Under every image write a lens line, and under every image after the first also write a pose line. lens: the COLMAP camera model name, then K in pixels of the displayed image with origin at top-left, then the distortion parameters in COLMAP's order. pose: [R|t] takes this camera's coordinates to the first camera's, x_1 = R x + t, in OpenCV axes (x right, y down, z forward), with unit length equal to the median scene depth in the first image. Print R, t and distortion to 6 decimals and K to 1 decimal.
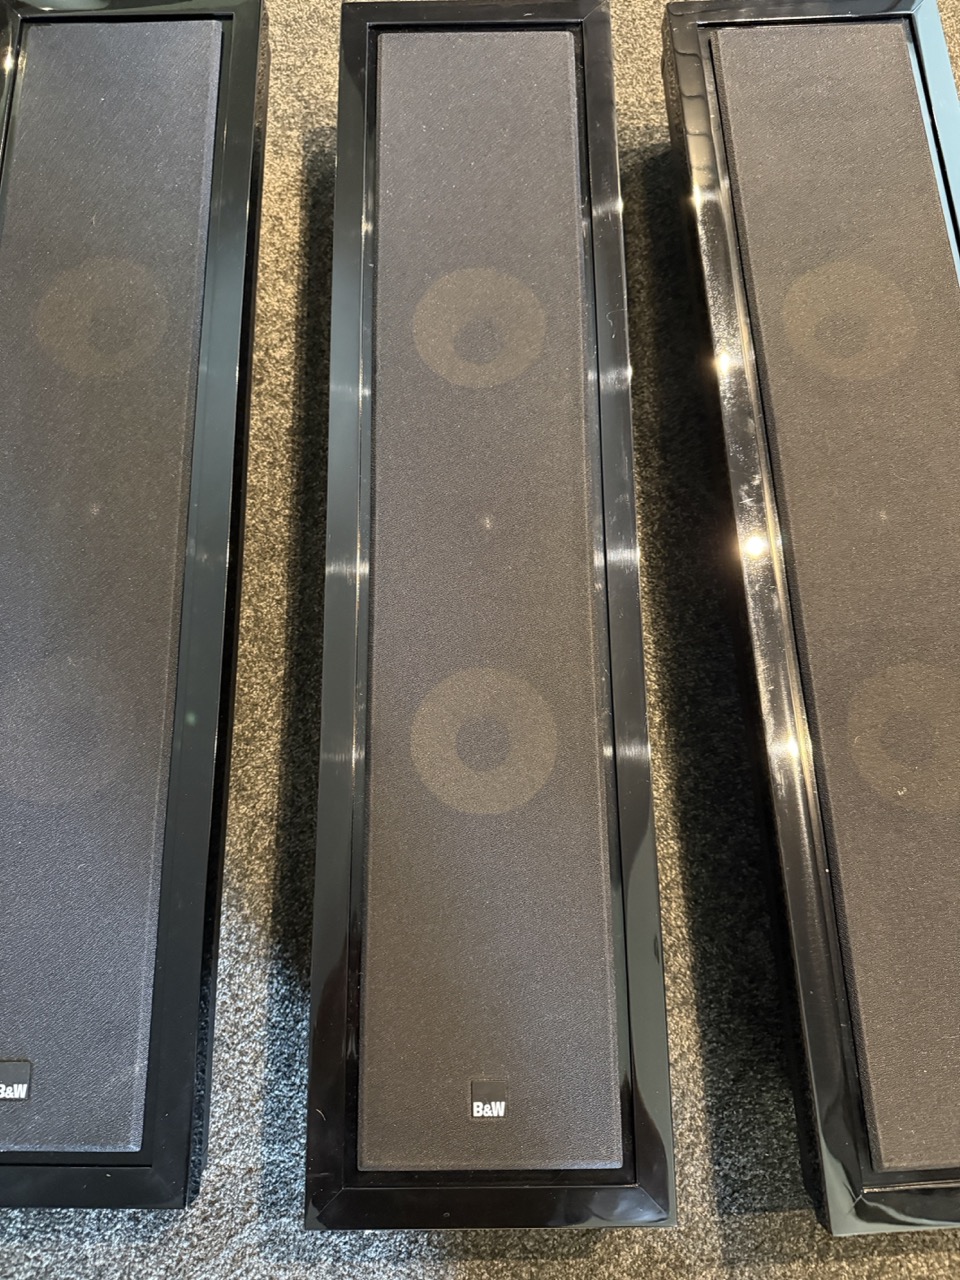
lens RADIAL K [[872.8, 0, 484.7], [0, 872.8, 645.8], [0, 0, 1]] dist [-0.005622, -0.008764]
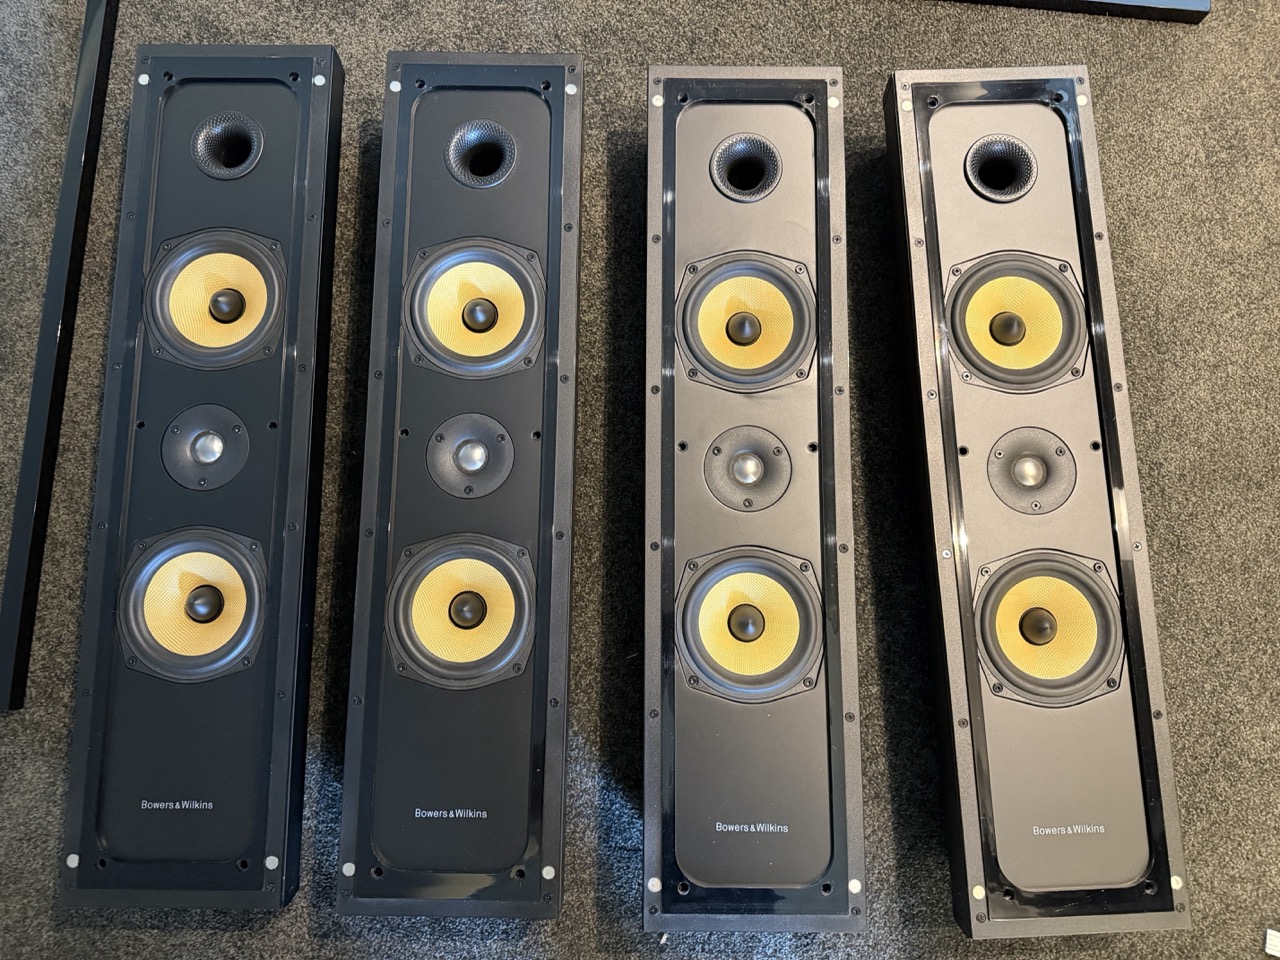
lens RADIAL K [[872.8, 0, 649.5], [0, 872.8, 471.5], [0, 0, 1]] dist [-0.005622, -0.008764]
pose [[0.999788, 0.019447, 0.006695, -0.172071], [-0.019910, 0.996759, 0.077948, -0.241737], [-0.005157, -0.078064, 0.996935, -0.414968]]
